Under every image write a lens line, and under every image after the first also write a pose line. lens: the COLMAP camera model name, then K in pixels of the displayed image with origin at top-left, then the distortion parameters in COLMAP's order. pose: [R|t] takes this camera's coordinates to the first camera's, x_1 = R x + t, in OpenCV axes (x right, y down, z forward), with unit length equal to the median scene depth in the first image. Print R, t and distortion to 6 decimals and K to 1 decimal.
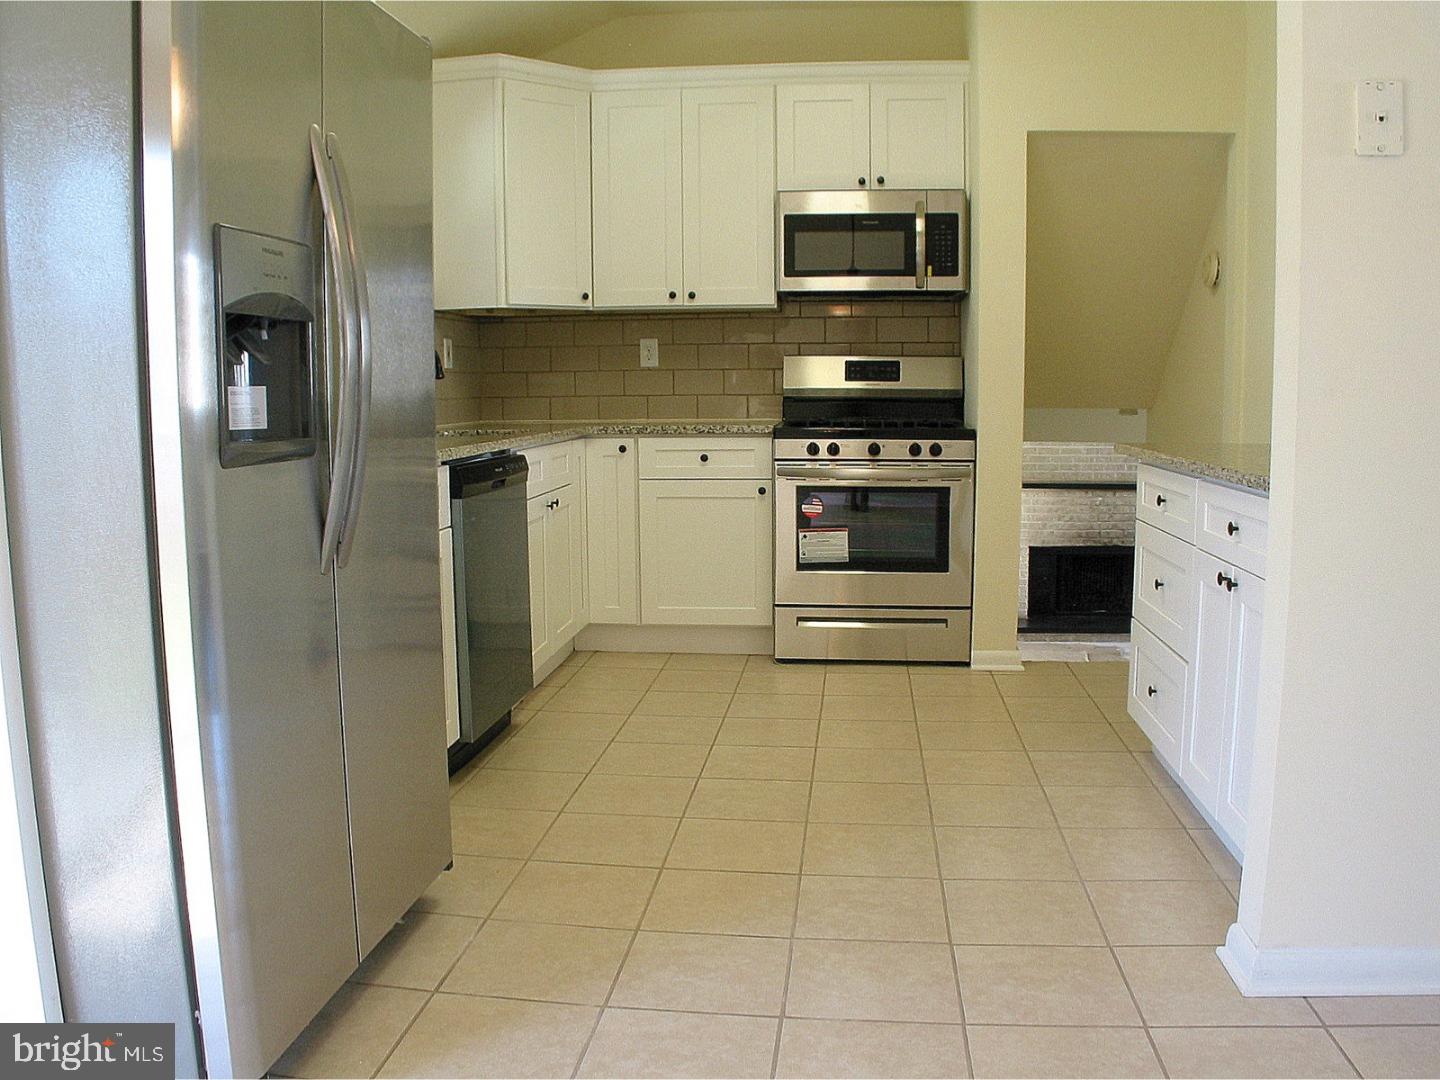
lens RADIAL K [[1179.4, 0, 729.6], [0, 1179.4, 535.2], [0, 0, 1]] dist [-0.185380, 0.072921]
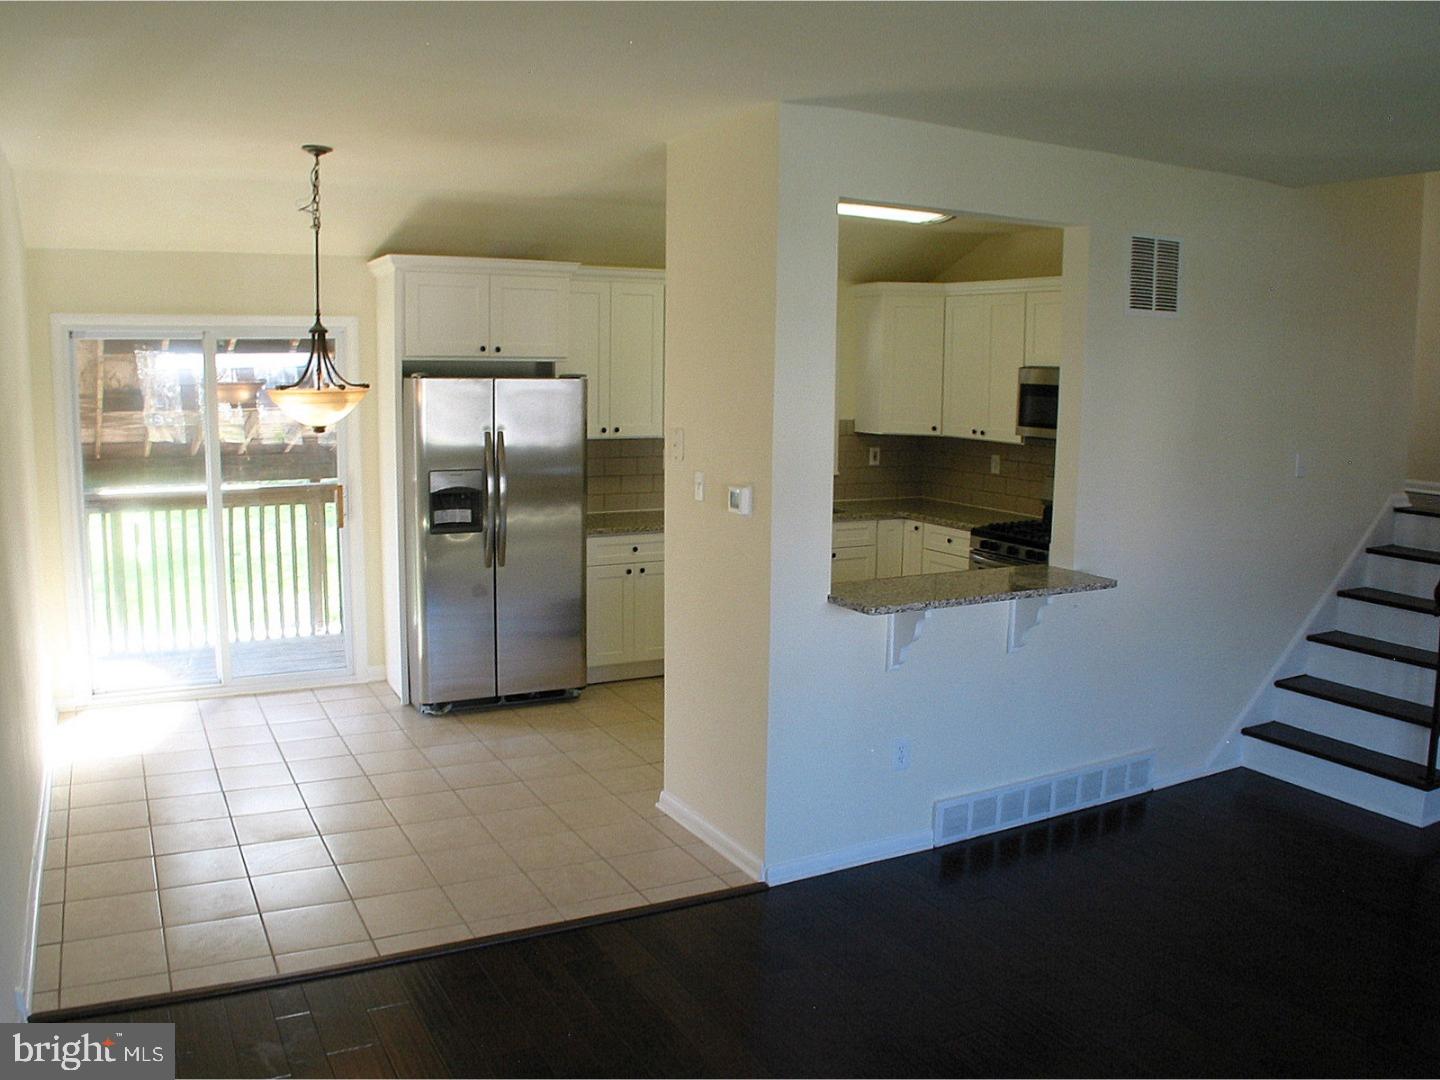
lens RADIAL K [[1179.4, 0, 716.3], [0, 1179.4, 540.2], [0, 0, 1]] dist [-0.185380, 0.072921]
pose [[0.564975, 0.134143, -0.814131, 1.068257], [-0.120913, 0.989504, 0.079131, -0.151199], [0.816201, 0.053732, 0.575264, -0.151677]]
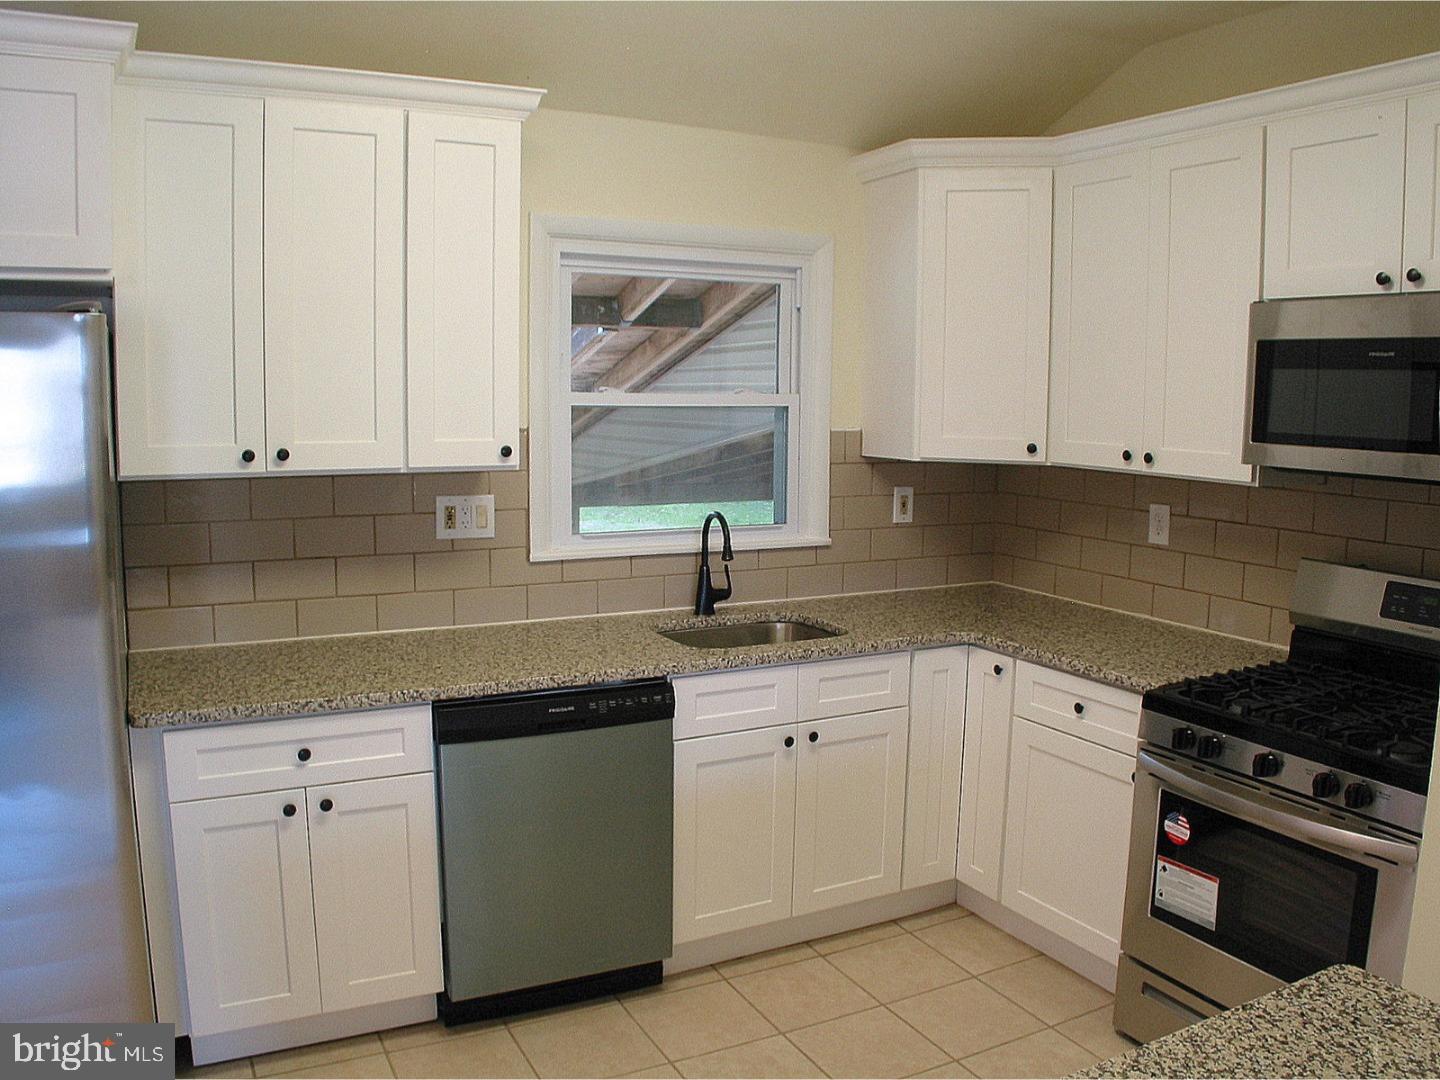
lens RADIAL K [[1179.4, 0, 717.3], [0, 1179.4, 543.4], [0, 0, 1]] dist [-0.185380, 0.072921]
pose [[0.555034, 0.119917, -0.823138, 0.397428], [-0.119160, 0.990811, 0.063996, -0.176225], [0.823248, 0.062565, 0.564223, 0.443595]]
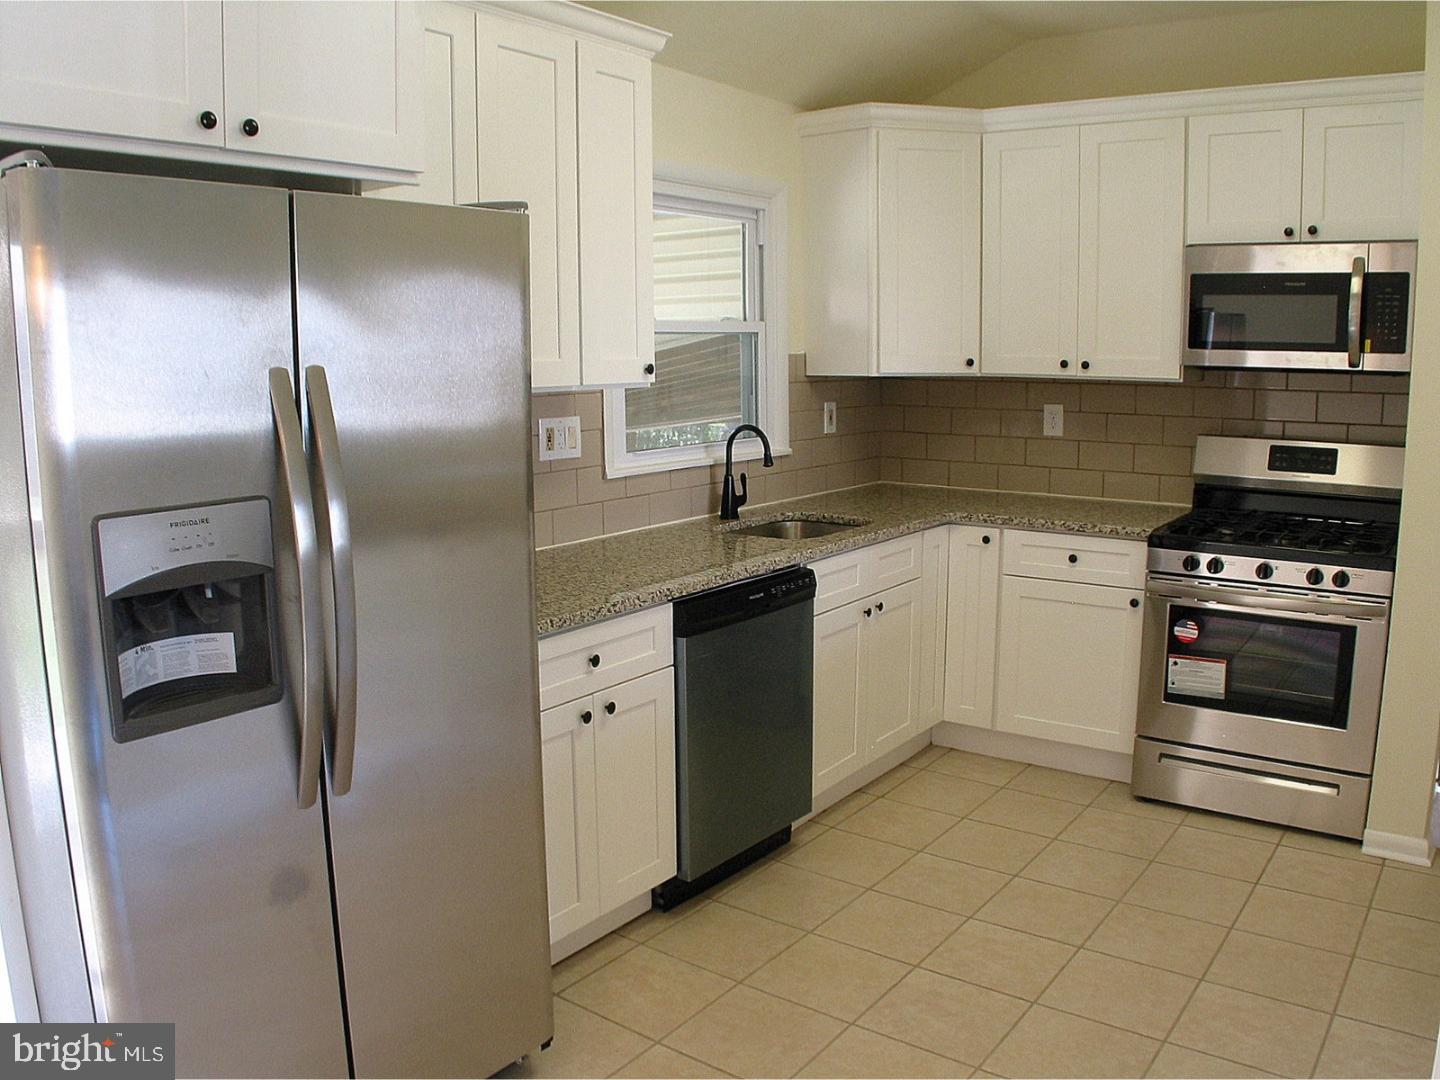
lens RADIAL K [[1179.4, 0, 731.7], [0, 1179.4, 538.8], [0, 0, 1]] dist [-0.185380, 0.072921]
pose [[0.868089, 0.081987, -0.489591, 0.179167], [-0.062408, 0.996466, 0.056213, -0.112110], [0.492469, -0.018243, 0.870139, 0.121413]]
